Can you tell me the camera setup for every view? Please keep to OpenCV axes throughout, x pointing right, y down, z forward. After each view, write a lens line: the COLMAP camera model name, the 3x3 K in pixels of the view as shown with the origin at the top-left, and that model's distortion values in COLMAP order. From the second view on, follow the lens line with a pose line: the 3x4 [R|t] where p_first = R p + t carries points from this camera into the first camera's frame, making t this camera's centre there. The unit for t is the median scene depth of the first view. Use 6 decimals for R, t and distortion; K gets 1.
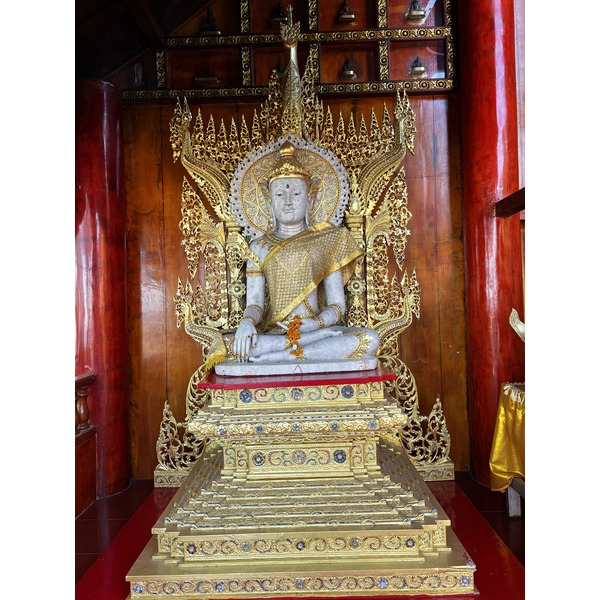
lens RADIAL K [[443.4, 0, 303.2], [0, 443.4, 301.4], [0, 0, 1]] dist [0.027798, -0.009626]
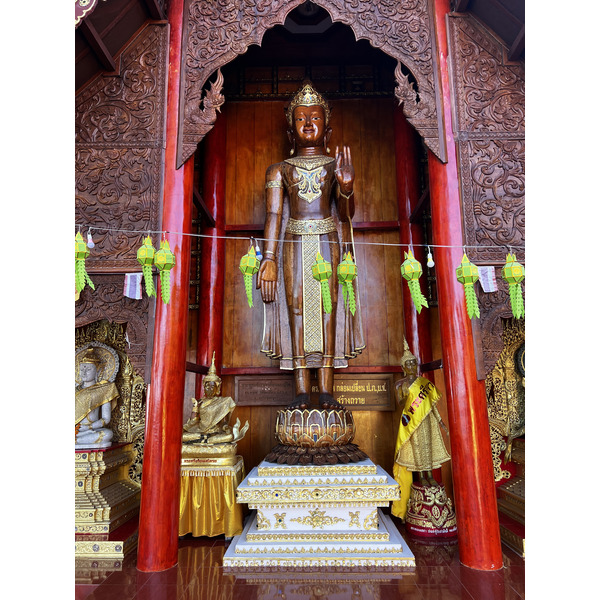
lens RADIAL K [[443.4, 0, 303.2], [0, 443.4, 301.4], [0, 0, 1]] dist [0.027798, -0.009626]
pose [[0.999869, 0.011841, -0.011028, 1.097942], [-0.013861, 0.978407, -0.206222, -0.119641], [0.008348, 0.206348, 0.978443, -1.322901]]
